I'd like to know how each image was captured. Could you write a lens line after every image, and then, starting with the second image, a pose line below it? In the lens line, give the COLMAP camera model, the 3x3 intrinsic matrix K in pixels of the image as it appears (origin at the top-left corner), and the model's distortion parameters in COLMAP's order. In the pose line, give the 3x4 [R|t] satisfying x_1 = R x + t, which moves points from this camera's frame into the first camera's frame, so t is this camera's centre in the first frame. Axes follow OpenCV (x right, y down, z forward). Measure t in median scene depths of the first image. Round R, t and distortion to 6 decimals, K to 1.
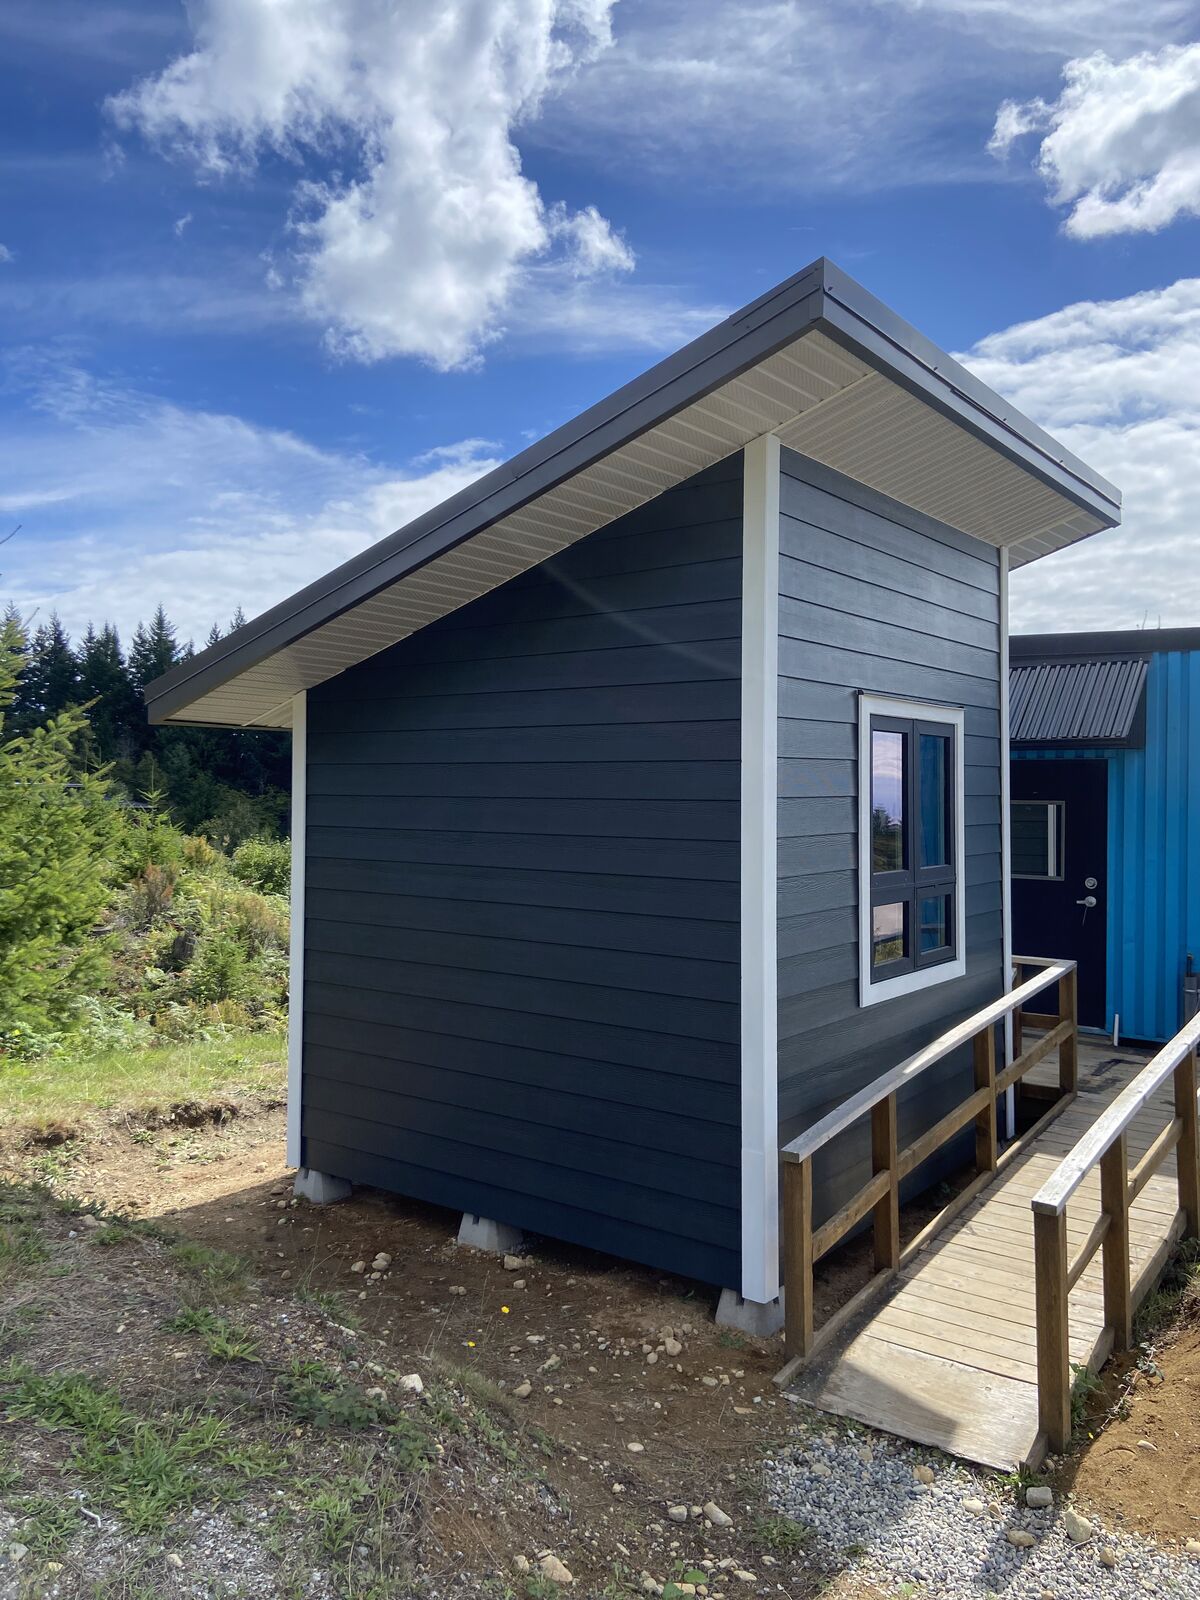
lens RADIAL K [[1202.8, 0, 600.0], [0, 1202.8, 800.0], [0, 0, 1]] dist [0.105901, -0.133341]
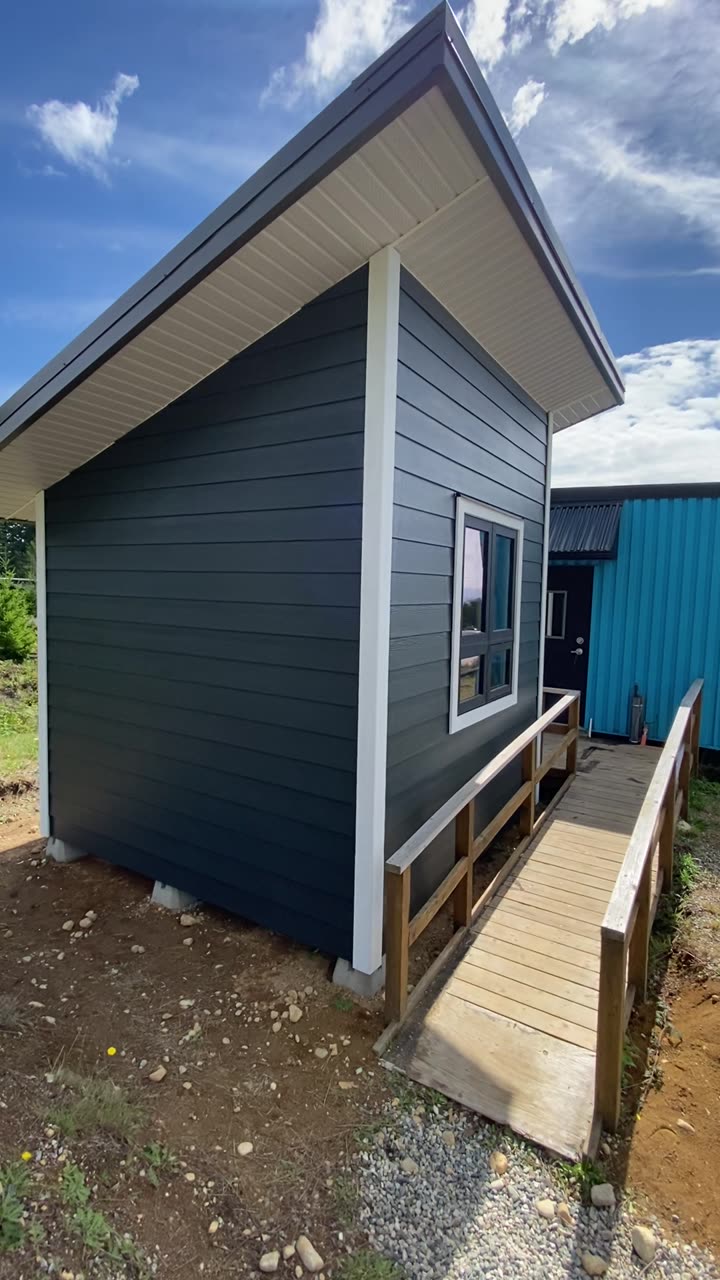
lens RADIAL K [[596.6, 0, 360.0], [0, 596.6, 640.0], [0, 0, 1]] dist [0.001709, 0.000072]
pose [[0.996475, 0.014235, 0.082675, 0.066171], [-0.020593, 0.996851, 0.076574, 0.020637], [-0.081324, -0.078006, 0.993630, 0.399053]]
